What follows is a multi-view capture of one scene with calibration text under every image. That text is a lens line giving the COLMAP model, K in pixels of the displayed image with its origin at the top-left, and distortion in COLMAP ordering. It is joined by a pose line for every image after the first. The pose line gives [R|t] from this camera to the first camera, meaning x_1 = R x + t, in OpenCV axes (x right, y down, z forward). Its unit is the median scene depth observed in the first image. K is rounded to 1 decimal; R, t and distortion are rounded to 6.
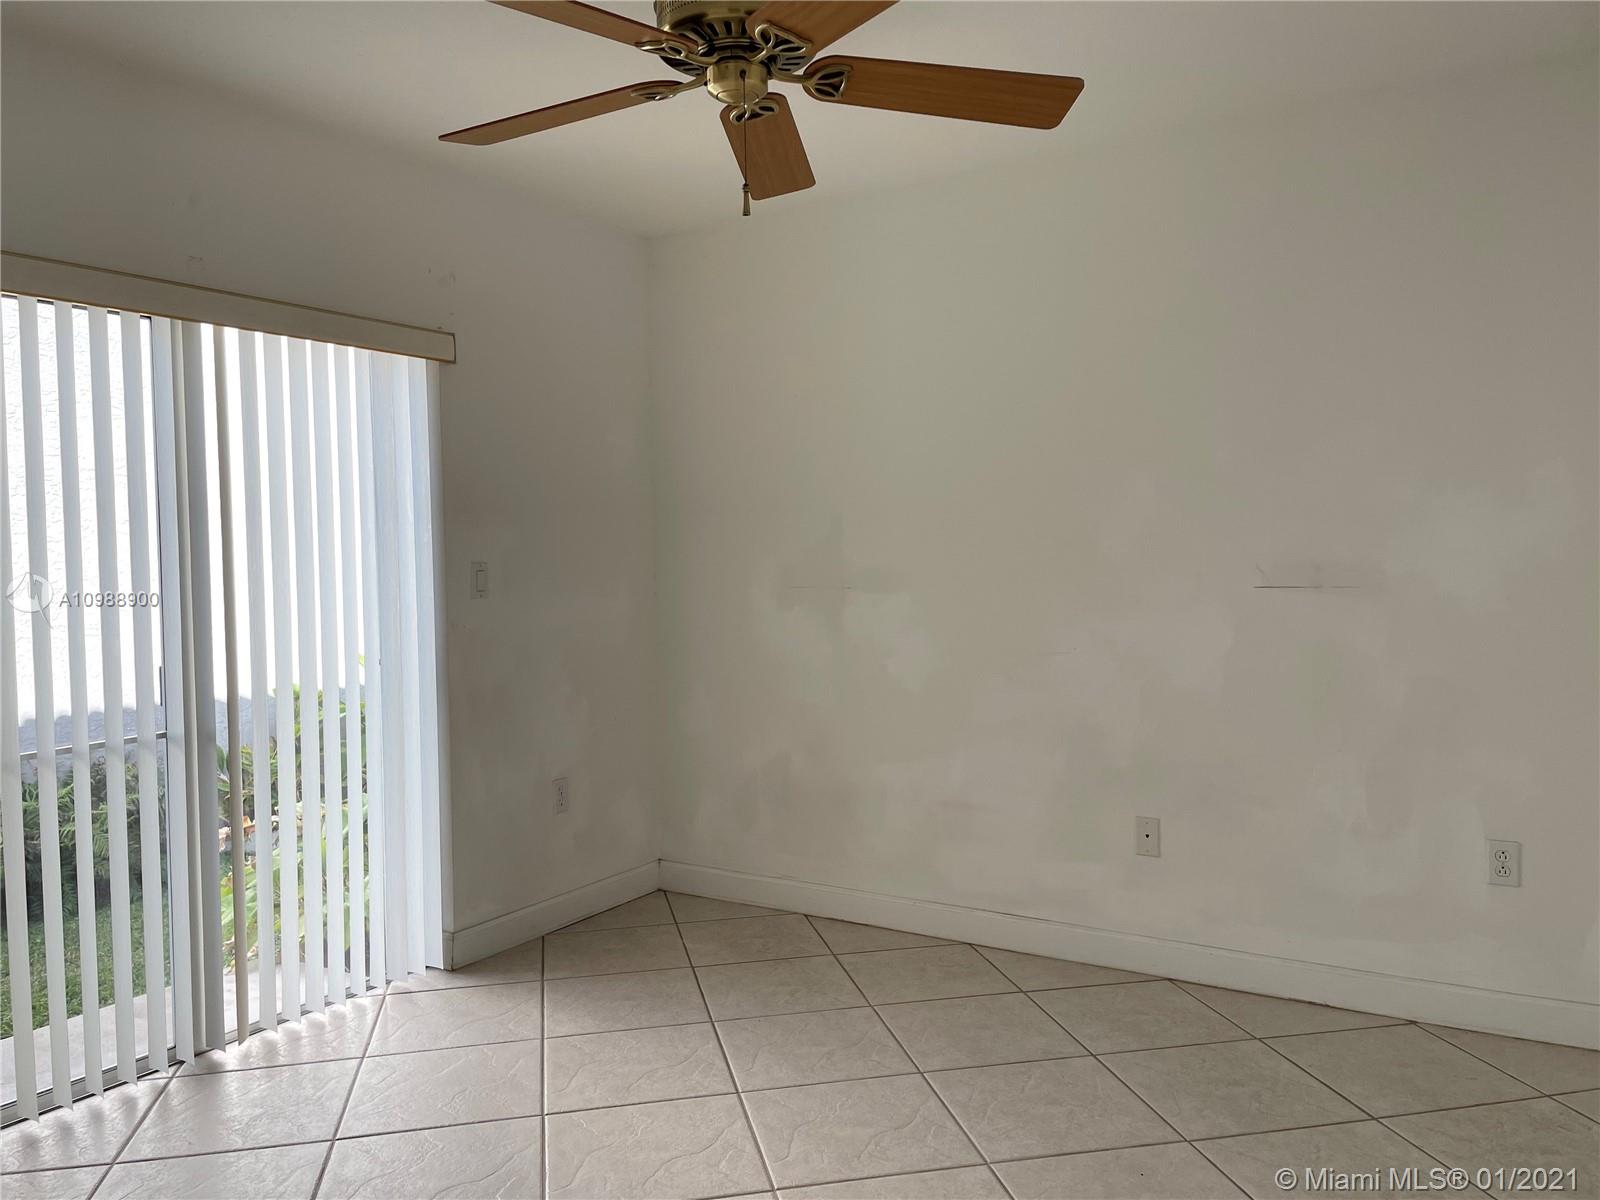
lens RADIAL K [[1210.8, 0, 787.1], [0, 1210.8, 603.7], [0, 0, 1]] dist [0.092727, -0.112800]
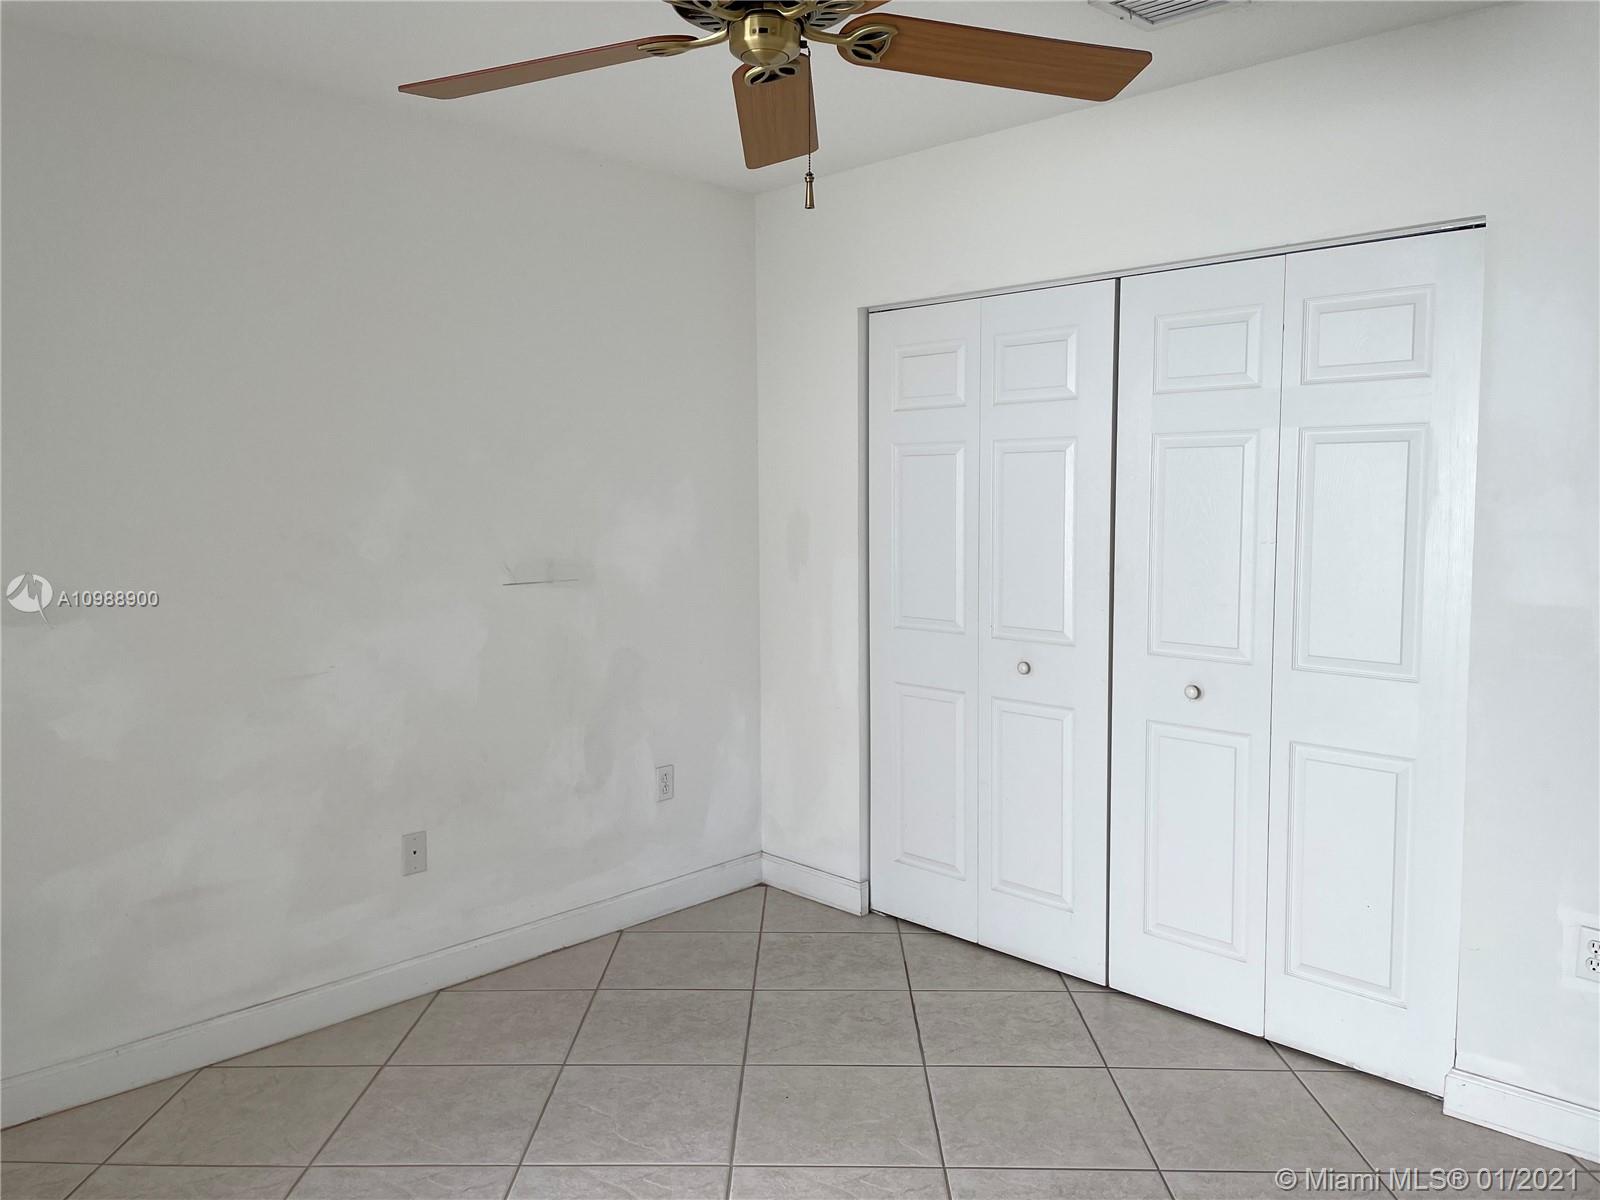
lens RADIAL K [[1210.8, 0, 808.6], [0, 1210.8, 589.7], [0, 0, 1]] dist [0.092727, -0.112800]
pose [[0.209476, -0.065712, 0.975603, -0.593027], [0.037264, 0.997551, 0.059189, -0.062237], [-0.977103, 0.023956, 0.211412, 0.529999]]
